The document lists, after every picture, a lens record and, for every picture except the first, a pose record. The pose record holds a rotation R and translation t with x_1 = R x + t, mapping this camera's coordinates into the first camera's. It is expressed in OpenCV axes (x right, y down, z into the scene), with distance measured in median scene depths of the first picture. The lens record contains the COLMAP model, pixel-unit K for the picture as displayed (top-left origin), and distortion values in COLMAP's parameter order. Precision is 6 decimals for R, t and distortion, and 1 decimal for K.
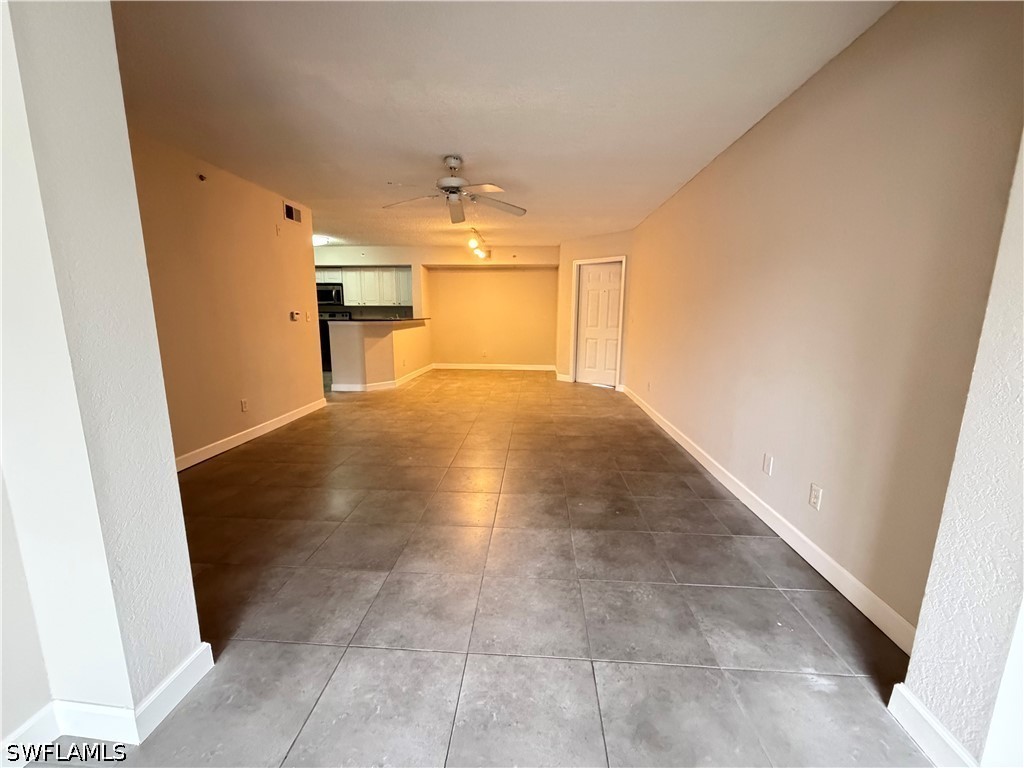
lens RADIAL K [[409.4, 0, 510.9], [0, 409.4, 385.8], [0, 0, 1]] dist [-0.000162, 0.000026]
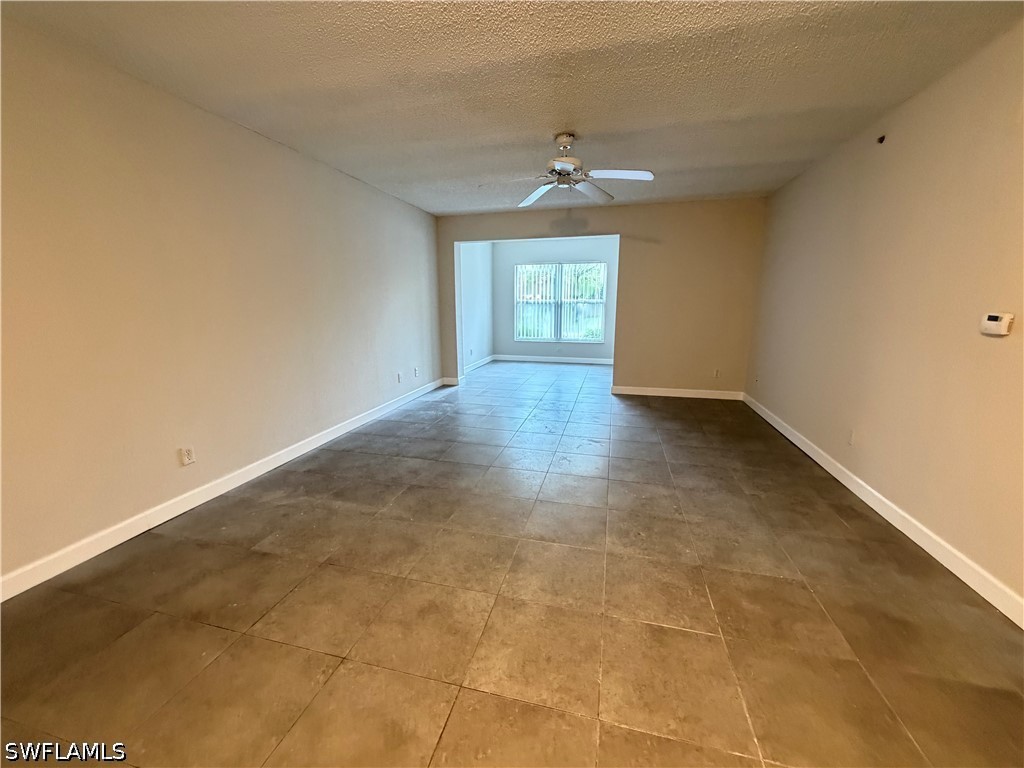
lens RADIAL K [[409.4, 0, 510.9], [0, 409.4, 385.8], [0, 0, 1]] dist [-0.000162, 0.000026]
pose [[-0.983331, -0.041282, 0.177079, -0.103659], [0.029504, 0.924754, 0.379421, -0.193952], [-0.179417, 0.378321, -0.908121, 1.017190]]
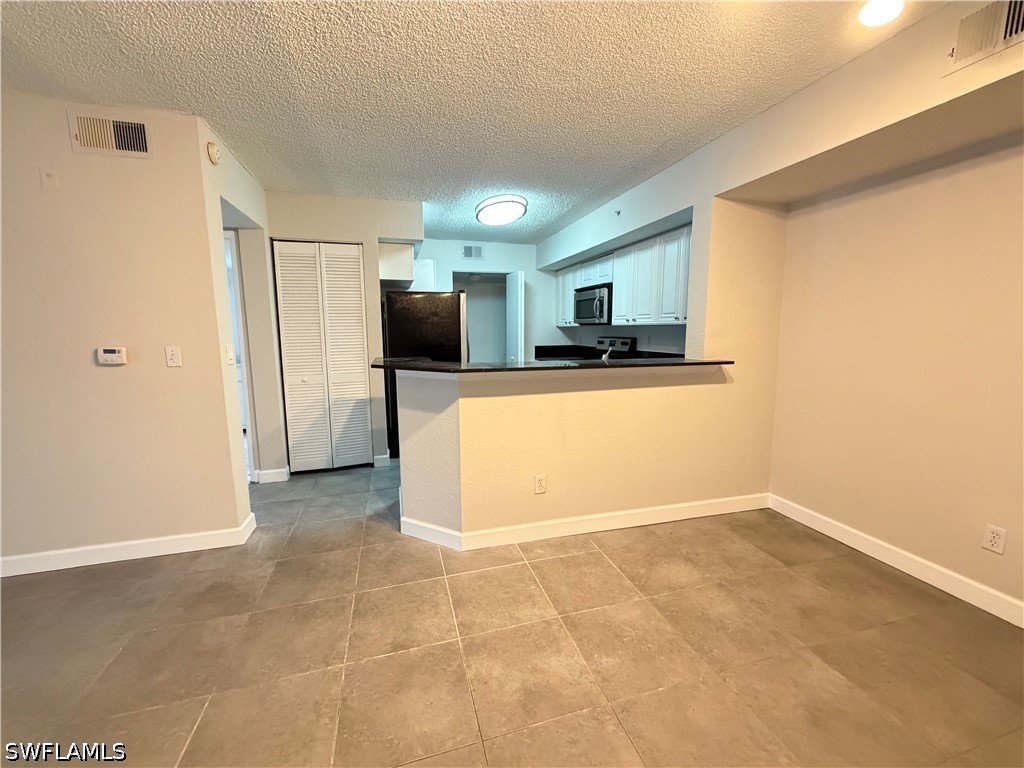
lens RADIAL K [[409.4, 0, 510.9], [0, 409.4, 385.8], [0, 0, 1]] dist [-0.000162, 0.000026]
pose [[0.344359, 0.122817, -0.930770, 0.053000], [-0.160273, 0.984544, 0.070616, -0.171174], [0.925057, 0.124860, 0.358720, 0.883545]]
